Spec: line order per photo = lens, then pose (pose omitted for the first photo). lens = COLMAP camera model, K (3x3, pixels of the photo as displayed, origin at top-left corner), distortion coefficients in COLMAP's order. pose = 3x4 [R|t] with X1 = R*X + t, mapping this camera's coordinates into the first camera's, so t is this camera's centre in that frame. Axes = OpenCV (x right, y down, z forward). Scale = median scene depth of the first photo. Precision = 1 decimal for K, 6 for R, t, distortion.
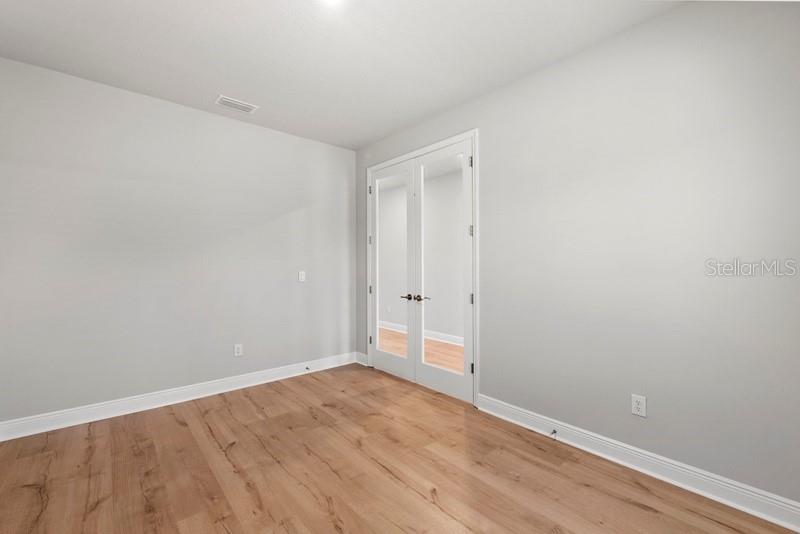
lens RADIAL K [[345.0, 0, 386.3], [0, 345.0, 262.0], [0, 0, 1]] dist [0.001262, -0.000232]
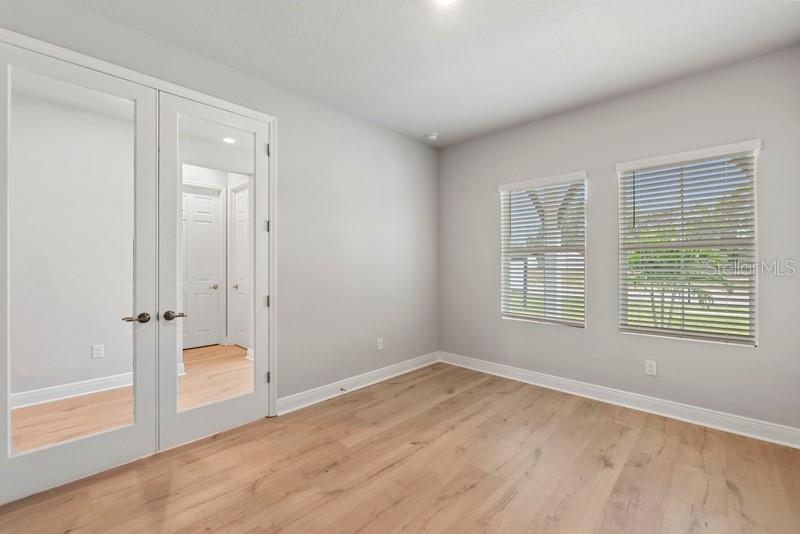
lens RADIAL K [[345.0, 0, 402.0], [0, 345.0, 270.2], [0, 0, 1]] dist [0.001262, -0.000232]
pose [[-0.139149, -0.013502, 0.990179, -0.838501], [-0.013521, 0.999840, 0.011734, 0.010027], [-0.990179, -0.011755, -0.139309, 0.932263]]
